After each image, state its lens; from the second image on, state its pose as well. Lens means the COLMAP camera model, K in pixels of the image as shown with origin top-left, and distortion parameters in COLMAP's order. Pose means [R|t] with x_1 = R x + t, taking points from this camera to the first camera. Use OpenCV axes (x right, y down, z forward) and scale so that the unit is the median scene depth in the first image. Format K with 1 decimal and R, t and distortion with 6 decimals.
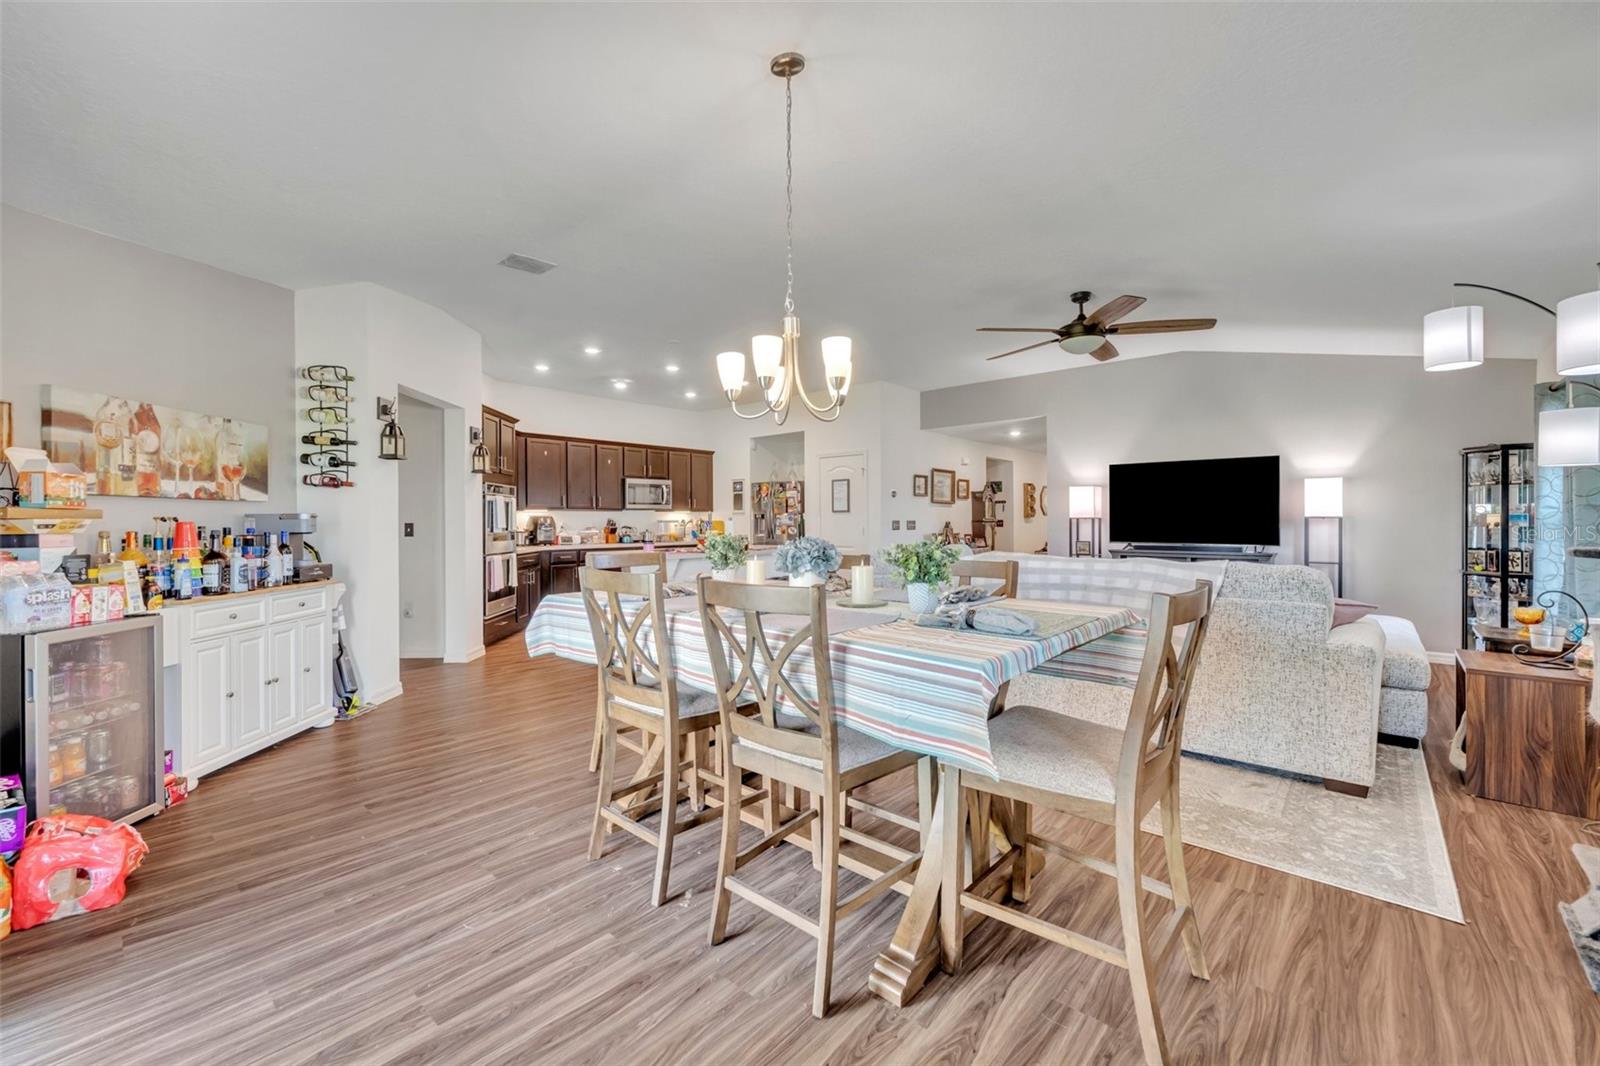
lens RADIAL K [[640.6, 0, 800.0], [0, 640.6, 523.4], [0, 0, 1]] dist [-0.001797, 0.000172]
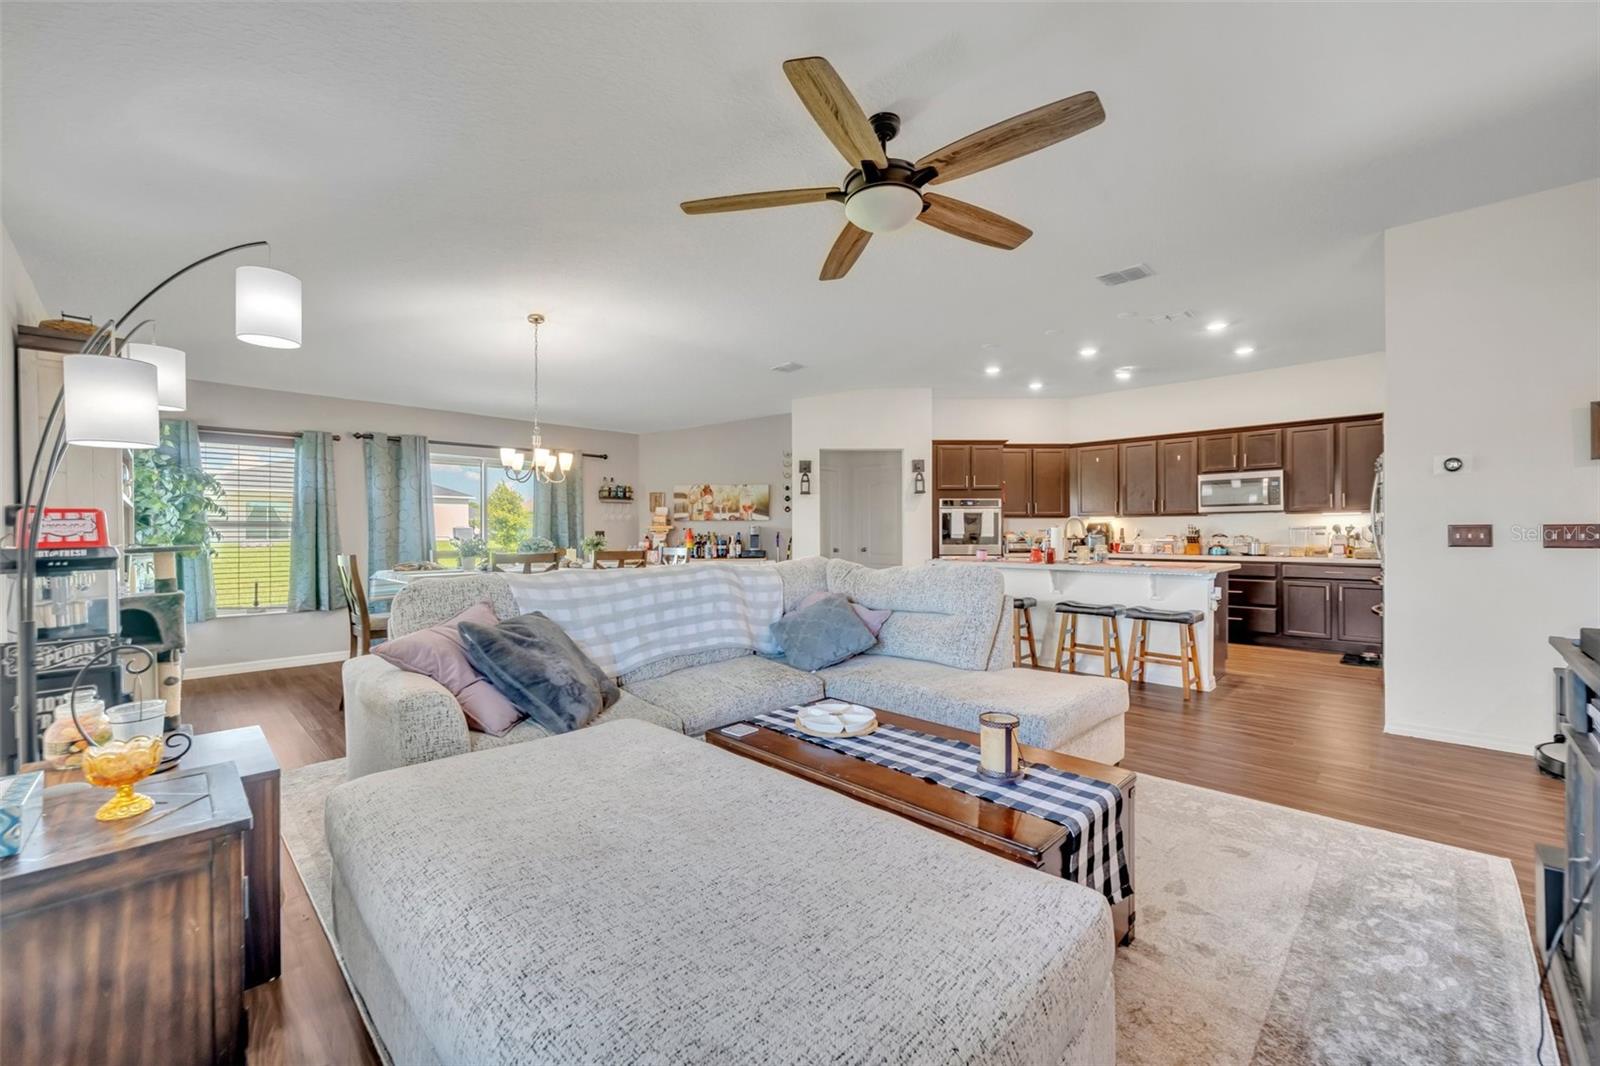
lens RADIAL K [[640.6, 0, 799.7], [0, 640.6, 525.7], [0, 0, 1]] dist [-0.001797, 0.000172]
pose [[-0.051910, -0.006515, -0.998631, 0.604332], [-0.000543, 0.999979, -0.006495, -0.000994], [0.998652, 0.000206, -0.051913, 0.575237]]
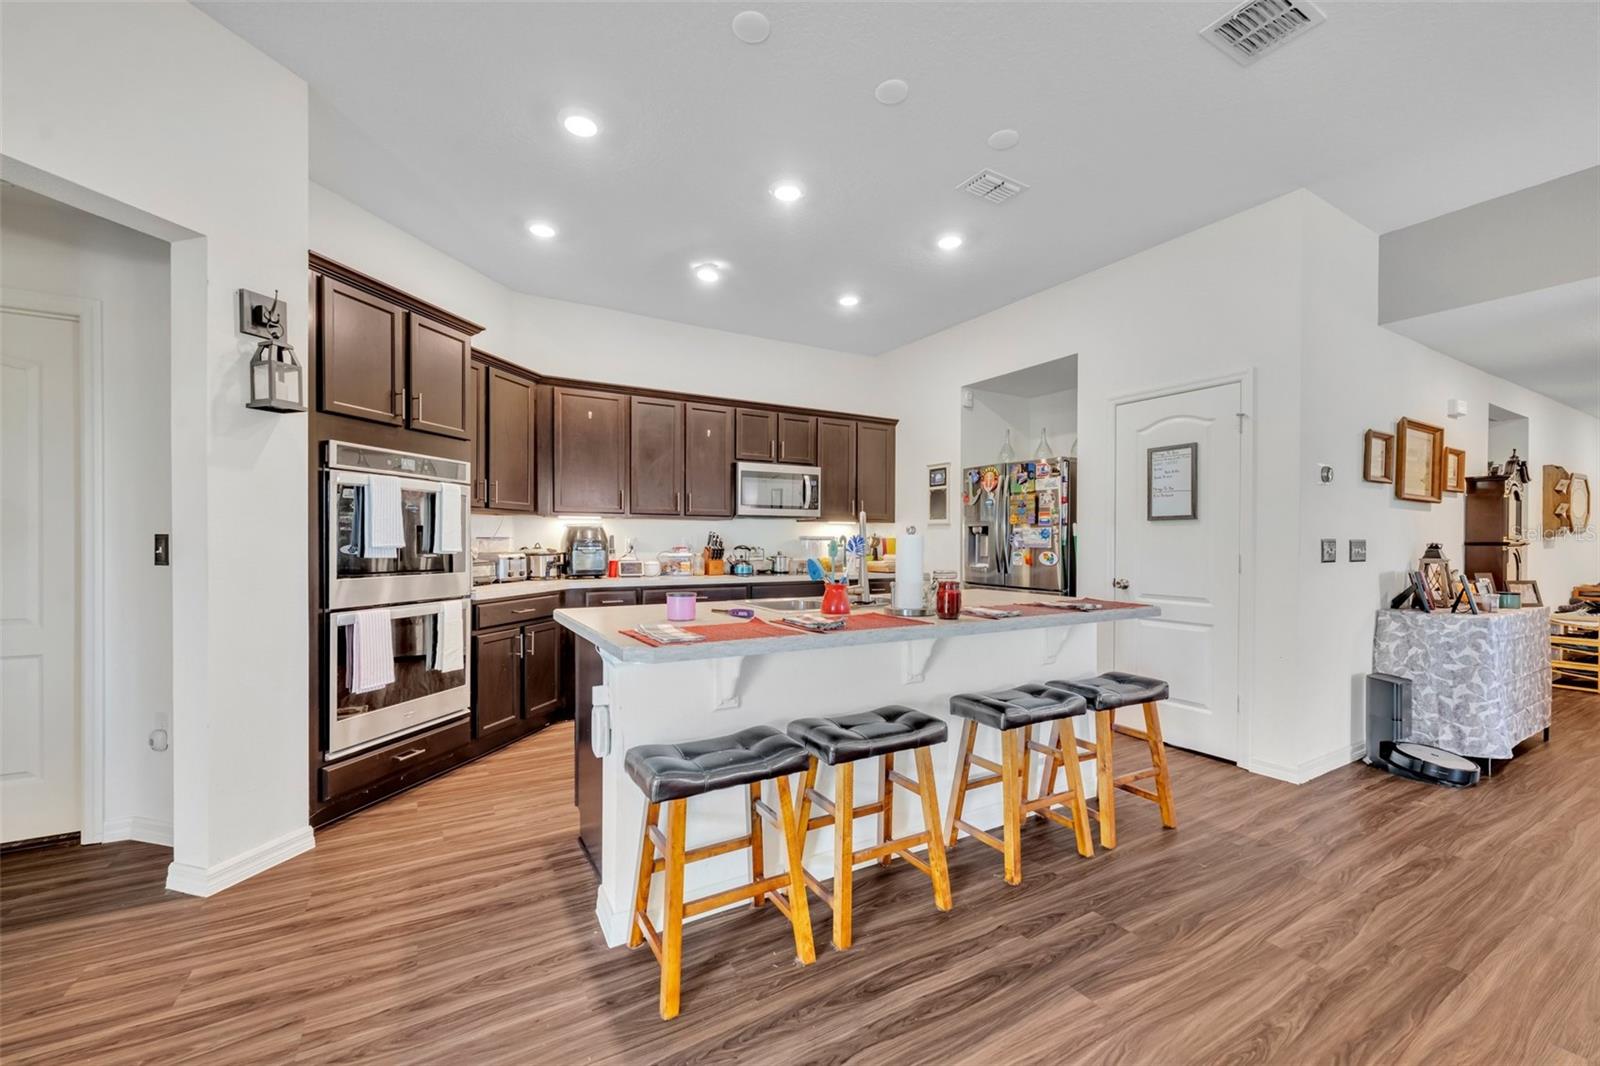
lens RADIAL K [[640.6, 0, 796.7], [0, 640.6, 548.3], [0, 0, 1]] dist [-0.001797, 0.000172]
pose [[0.949387, 0.012253, -0.313869, -0.044629], [-0.009669, 0.999905, 0.009786, 0.000368], [0.313959, -0.006256, 0.949416, 0.507504]]
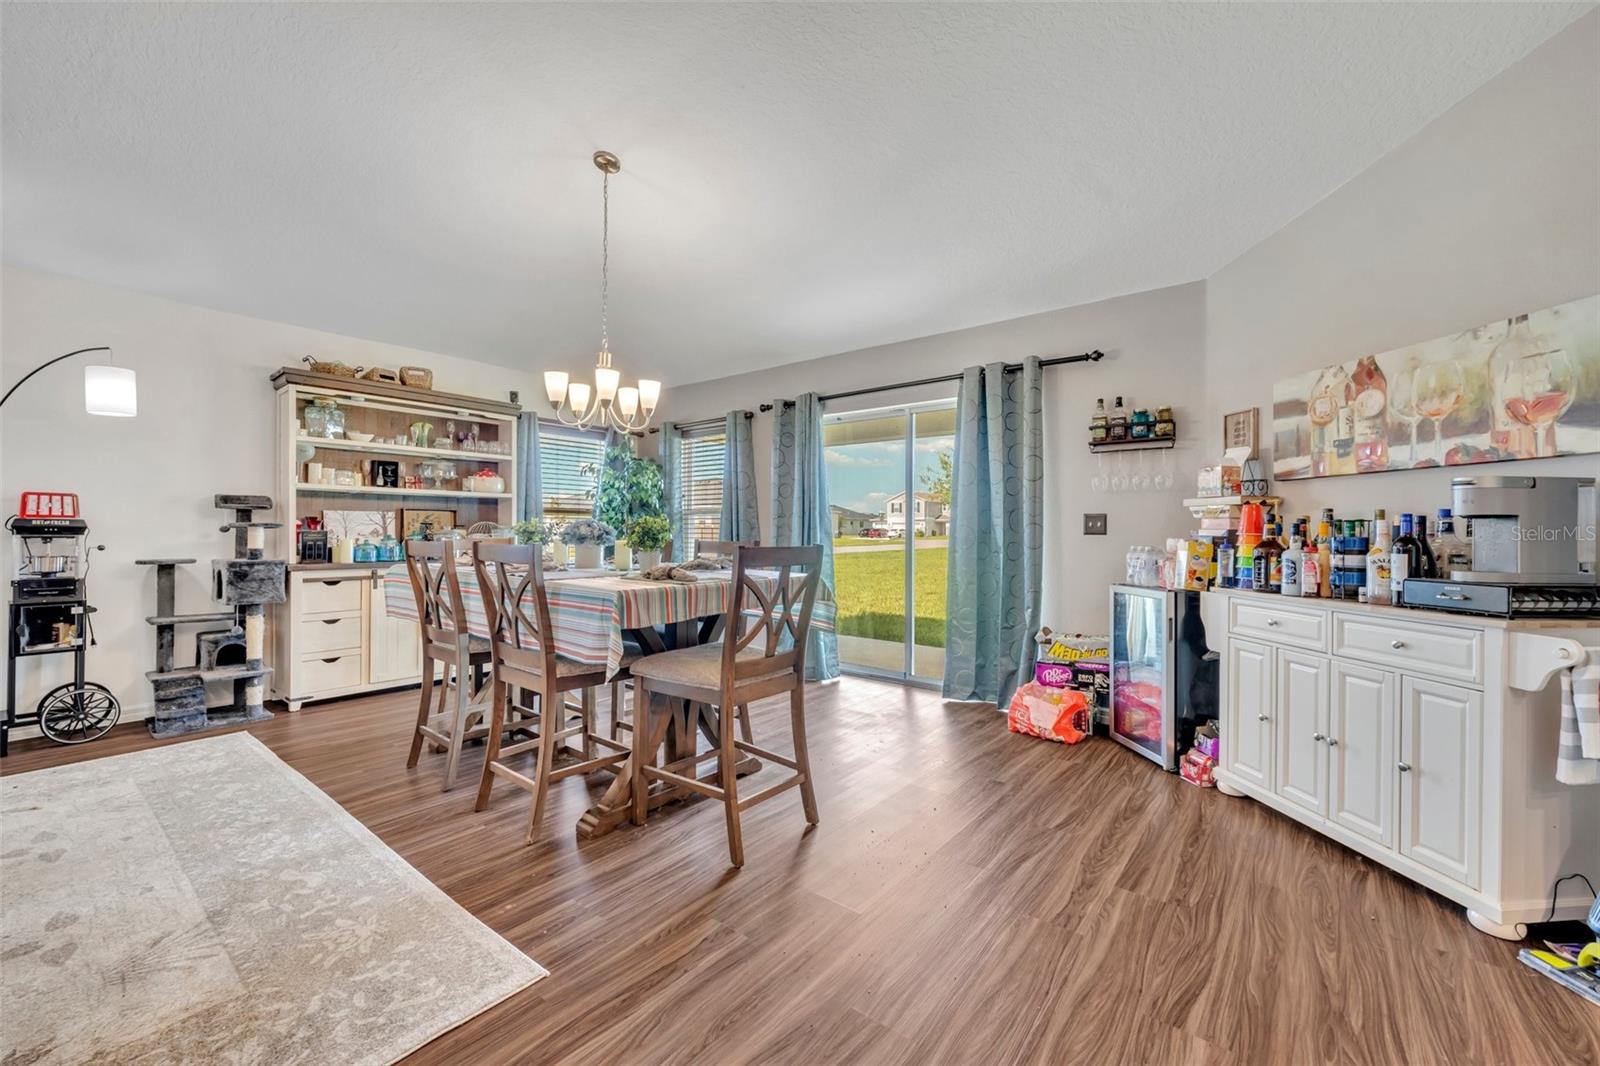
lens RADIAL K [[640.6, 0, 790.3], [0, 640.6, 530.1], [0, 0, 1]] dist [-0.001797, 0.000172]
pose [[-0.999070, -0.002220, -0.043052, -0.097927], [-0.002274, 0.999997, 0.001206, 0.012099], [0.043050, 0.001303, -0.999072, 0.674399]]
